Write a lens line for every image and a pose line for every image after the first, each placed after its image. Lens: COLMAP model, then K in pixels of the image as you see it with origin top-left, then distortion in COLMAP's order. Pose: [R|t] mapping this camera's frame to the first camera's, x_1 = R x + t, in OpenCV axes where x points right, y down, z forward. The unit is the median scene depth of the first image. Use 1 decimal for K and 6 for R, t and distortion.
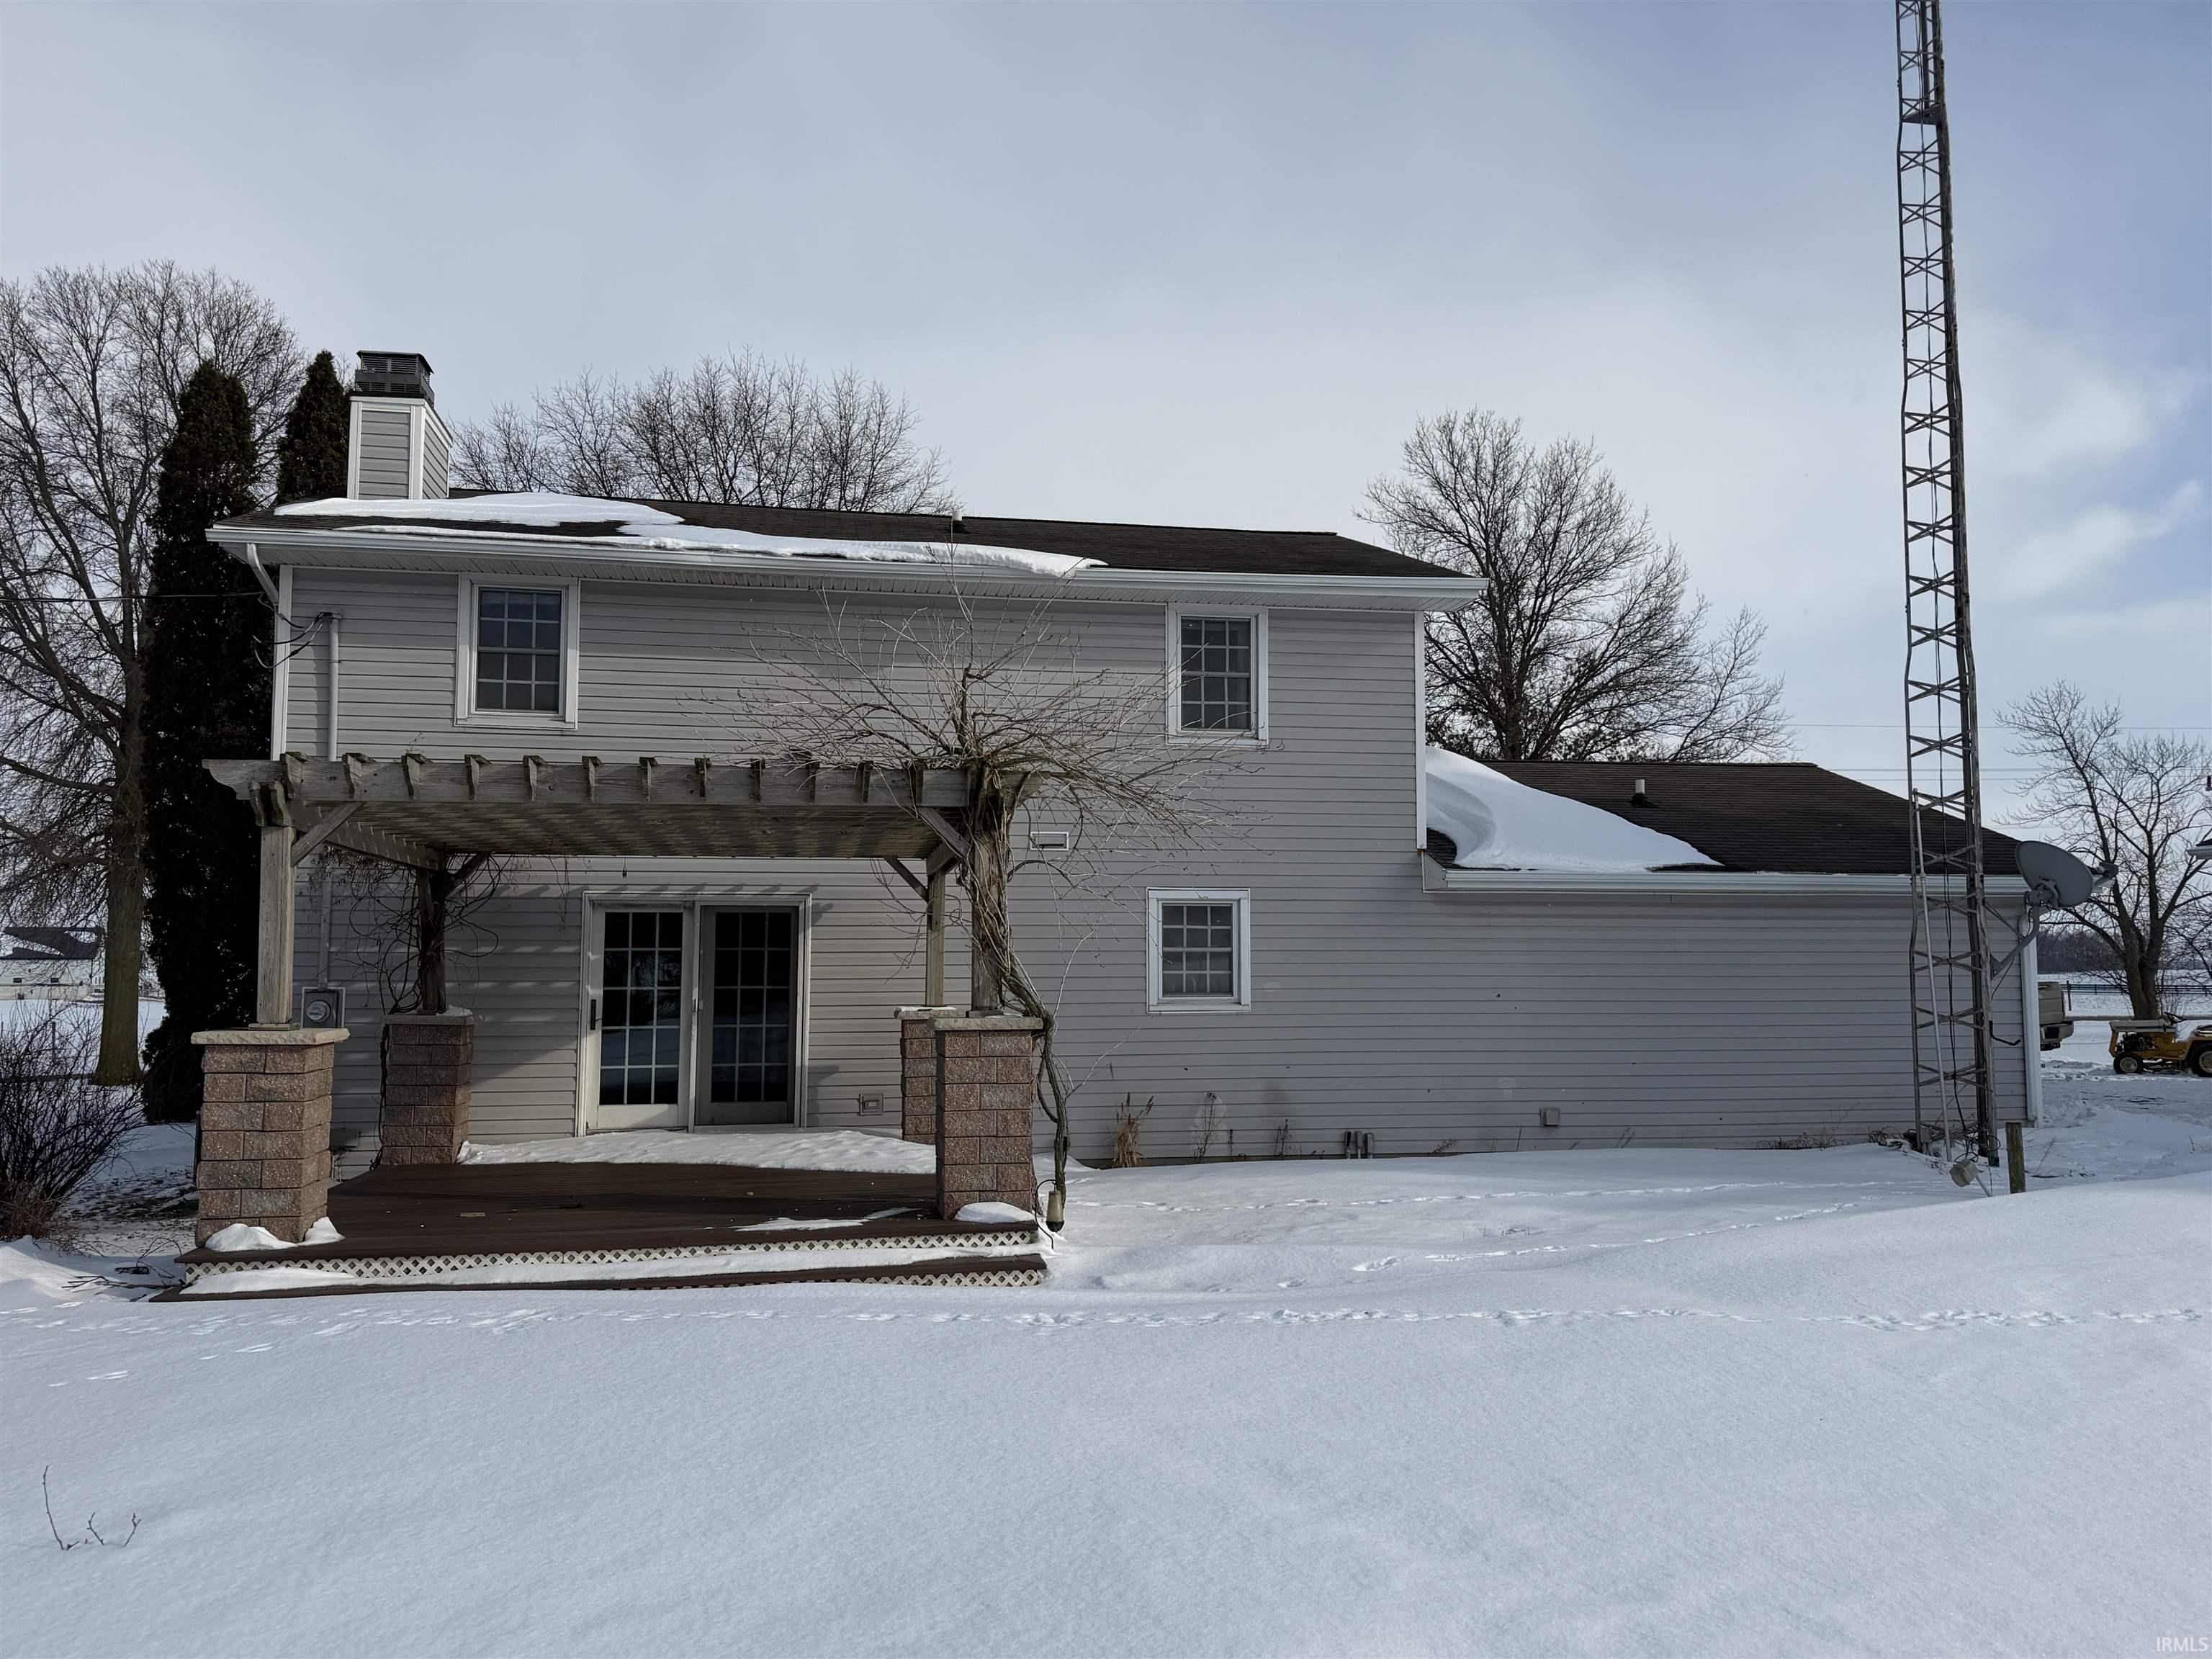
lens RADIAL K [[1694.1, 0, 1106.0], [0, 1694.1, 842.2], [0, 0, 1]] dist [0.037268, 0.002119]
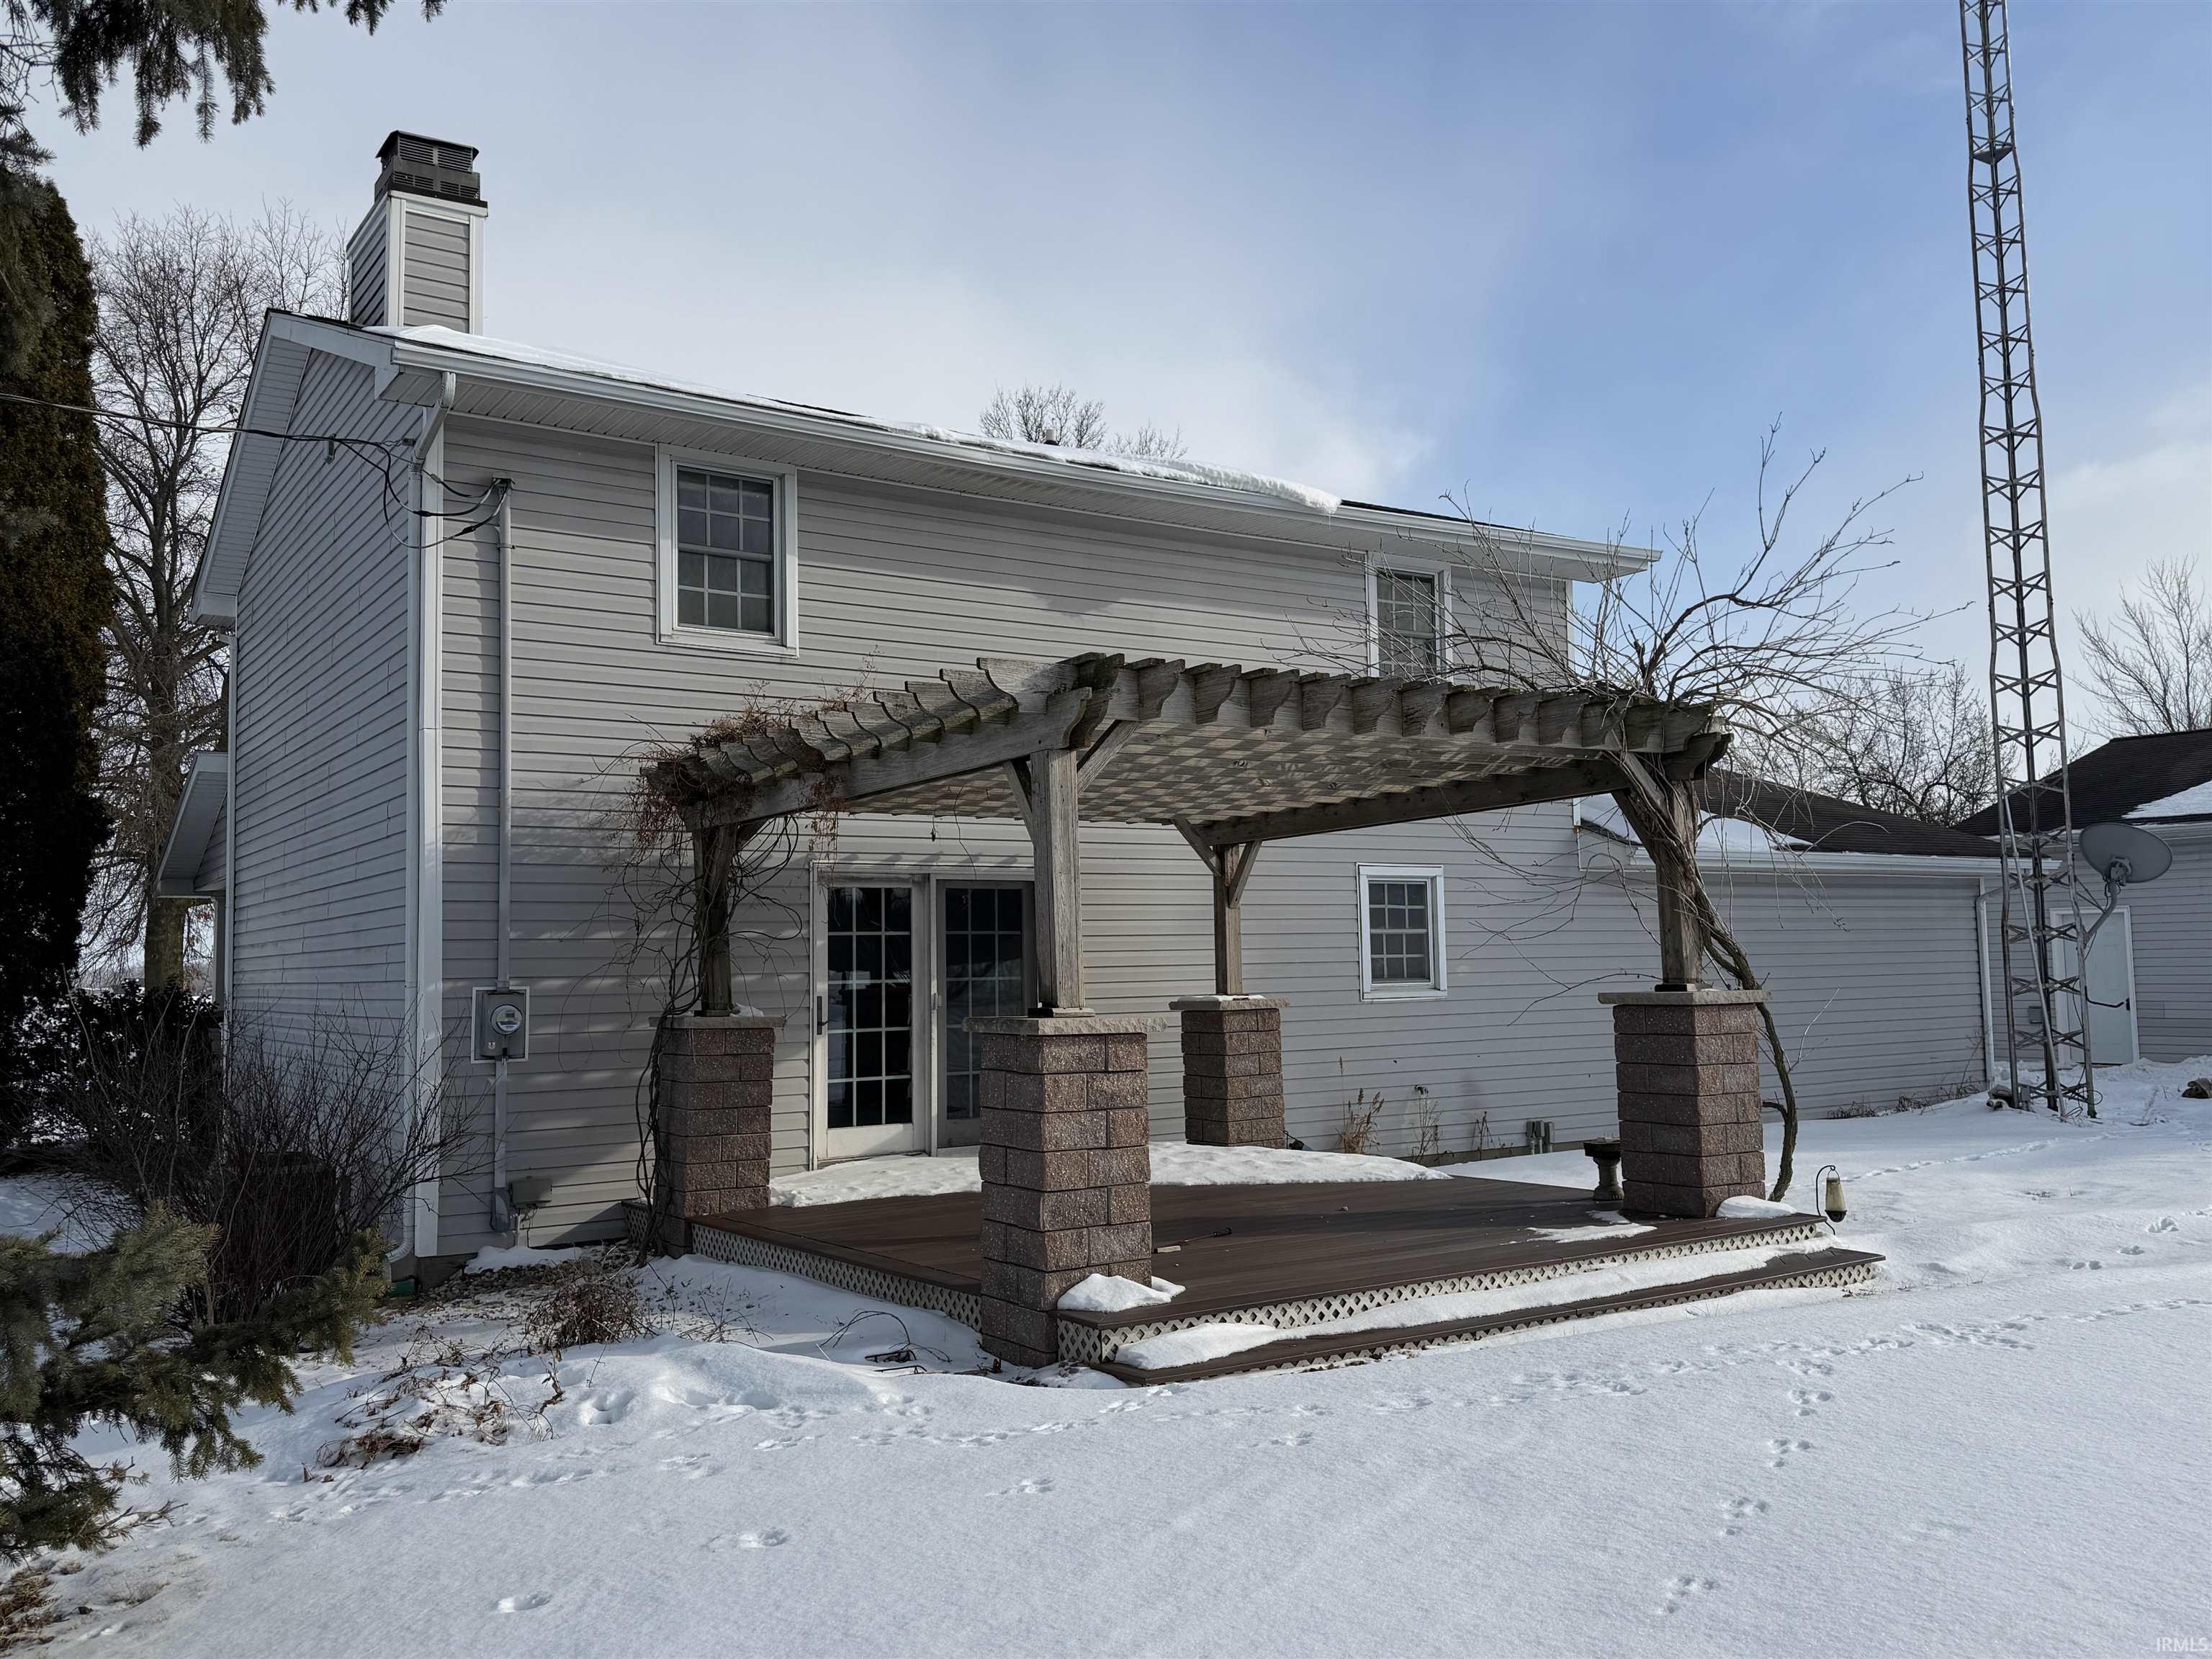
lens RADIAL K [[1807.6, 0, 1103.1], [0, 1807.6, 819.1], [0, 0, 1]] dist [0.095626, -0.037528]
pose [[0.915569, 0.018089, 0.401753, -0.520339], [-0.011208, 0.999748, -0.019471, 0.024479], [-0.402004, 0.013324, 0.915541, 0.166609]]
